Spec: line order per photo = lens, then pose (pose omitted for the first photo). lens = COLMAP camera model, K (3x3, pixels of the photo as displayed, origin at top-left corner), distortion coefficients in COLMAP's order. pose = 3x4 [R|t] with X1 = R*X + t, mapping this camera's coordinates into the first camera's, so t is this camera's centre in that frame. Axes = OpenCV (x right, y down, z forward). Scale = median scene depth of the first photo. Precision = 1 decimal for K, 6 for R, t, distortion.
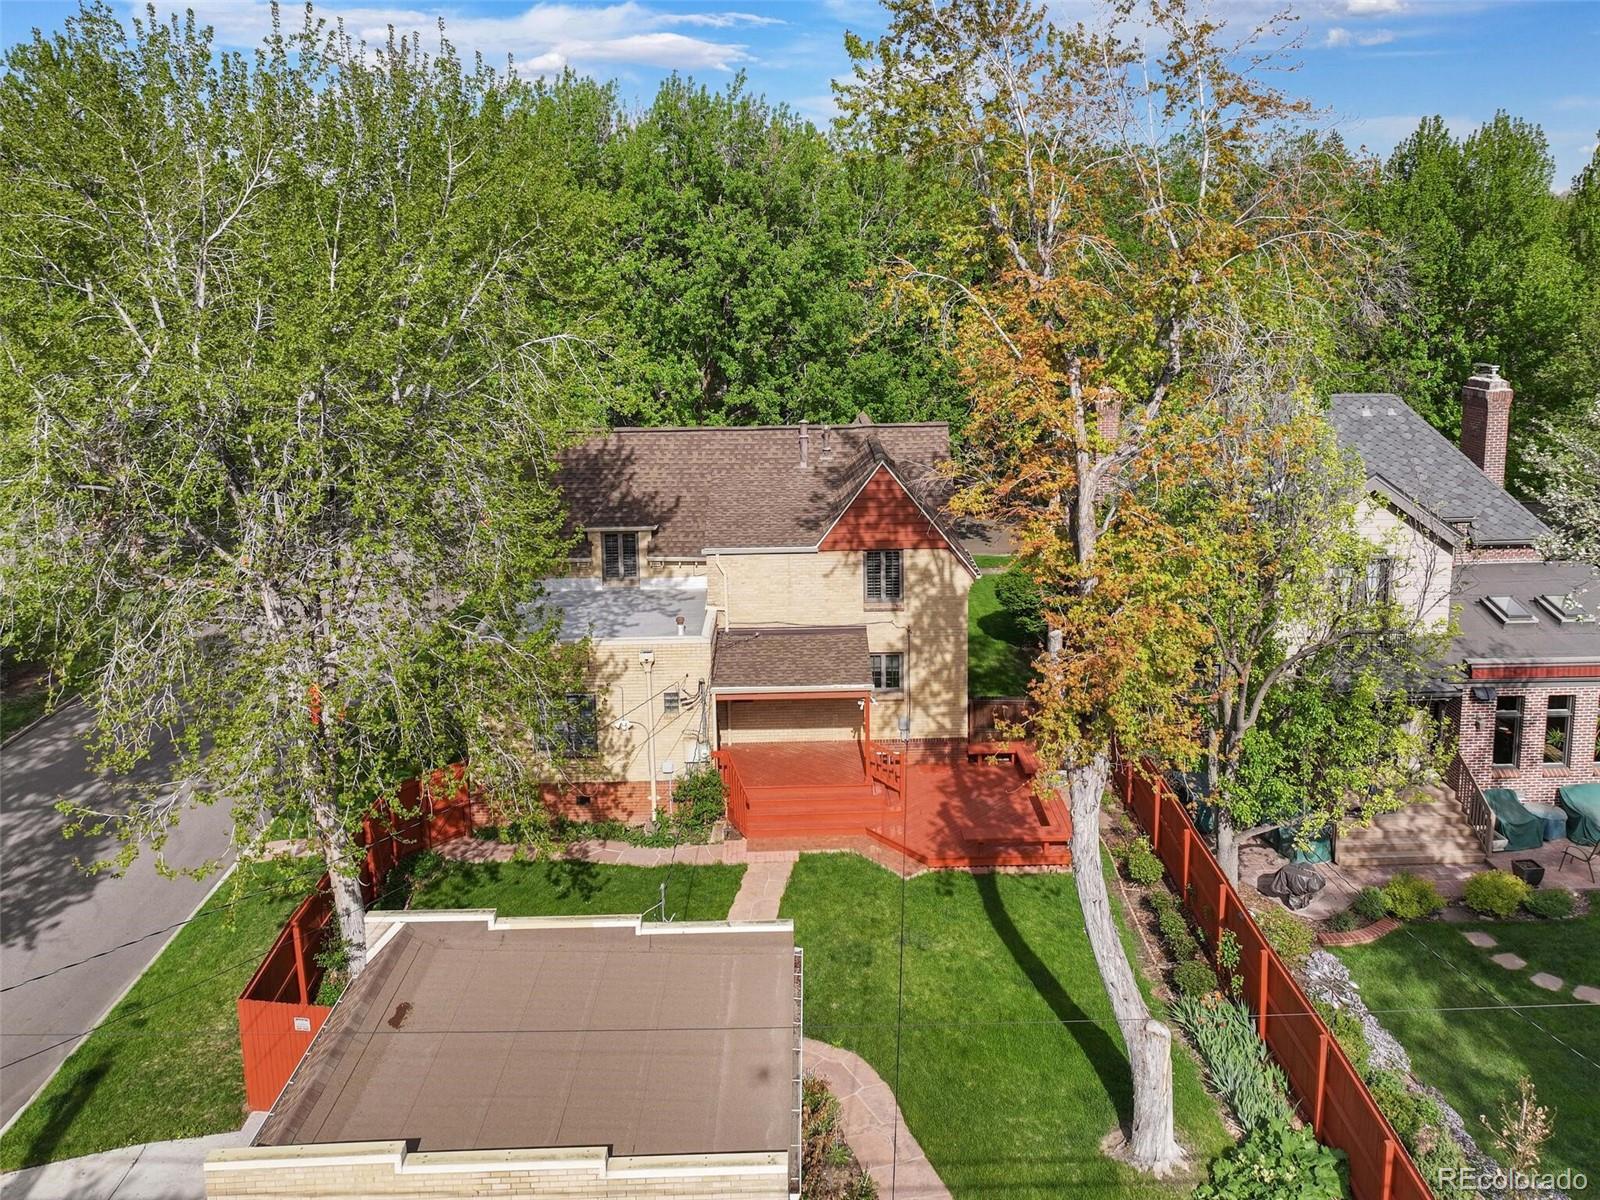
lens RADIAL K [[1256.8, 0, 816.9], [0, 1256.8, 568.0], [0, 0, 1]] dist [0.008693, 0.001928]
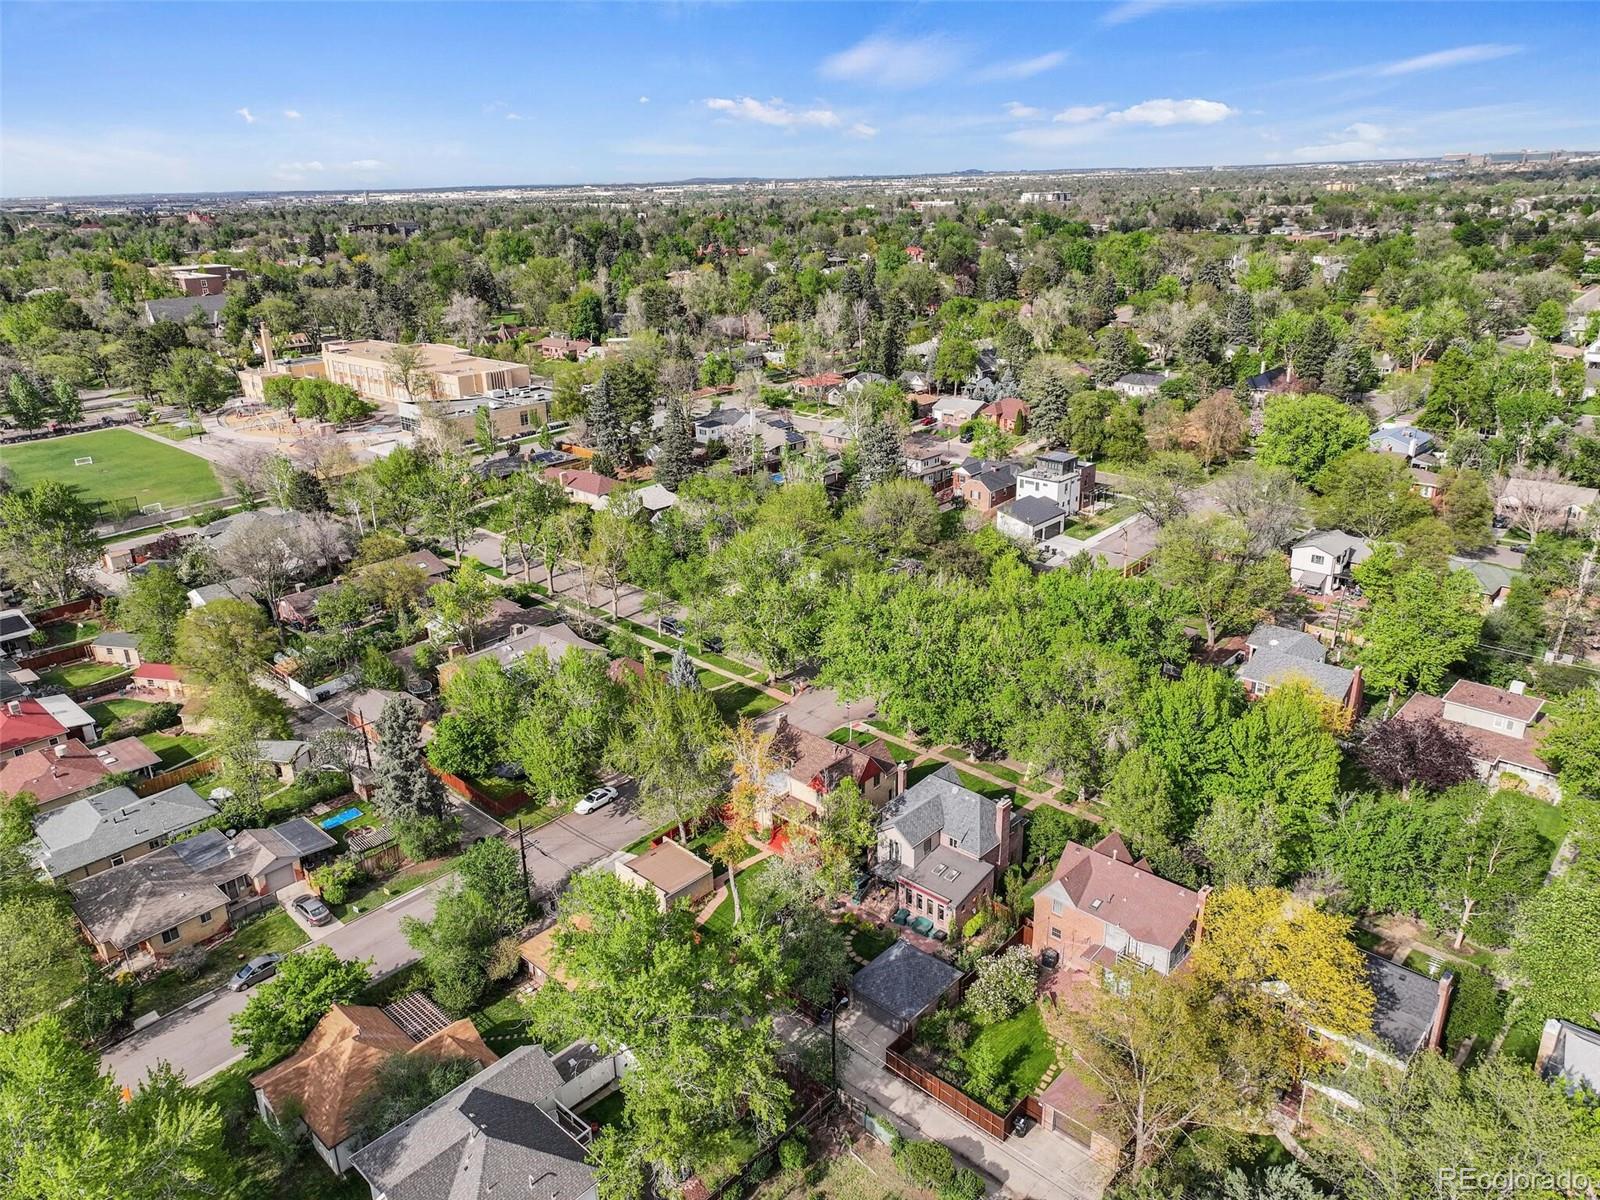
lens RADIAL K [[1134.1, 0, 797.3], [0, 1134.1, 602.6], [0, 0, 1]] dist [0.021558, -0.000139]
pose [[0.709202, 0.250563, -0.658977, 2.369444], [-0.126265, 0.964741, 0.230936, -1.505463], [0.693606, -0.080575, 0.715834, -1.674030]]
